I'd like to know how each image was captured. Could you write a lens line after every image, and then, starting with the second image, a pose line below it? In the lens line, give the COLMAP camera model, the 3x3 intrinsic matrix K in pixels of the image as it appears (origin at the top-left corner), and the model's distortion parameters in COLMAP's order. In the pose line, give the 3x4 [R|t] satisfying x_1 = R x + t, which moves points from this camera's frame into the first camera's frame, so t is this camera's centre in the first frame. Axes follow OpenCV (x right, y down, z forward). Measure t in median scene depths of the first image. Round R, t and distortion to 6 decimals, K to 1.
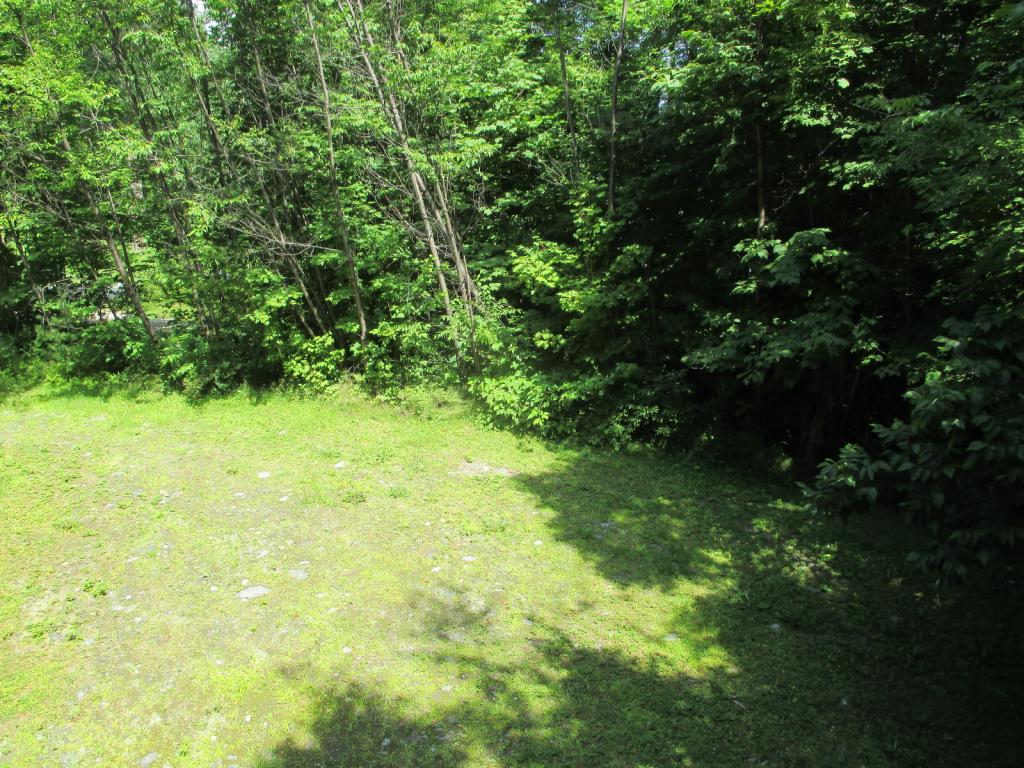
lens RADIAL K [[888.1, 0, 521.5], [0, 888.1, 382.5], [0, 0, 1]] dist [-0.037556, 0.012874]
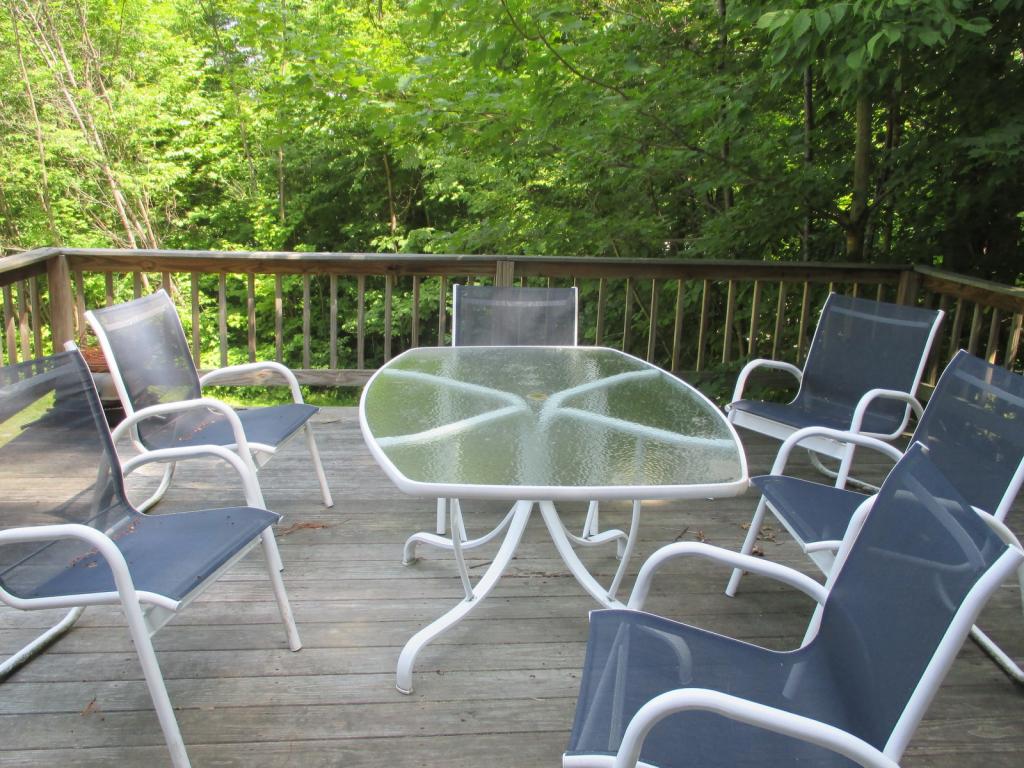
lens RADIAL K [[888.1, 0, 505.4], [0, 888.1, 375.3], [0, 0, 1]] dist [-0.037556, 0.012874]
pose [[0.946578, -0.060429, 0.316762, -0.014215], [0.069405, 0.997442, -0.017118, 0.071549], [-0.314917, 0.038188, 0.948351, -0.295166]]
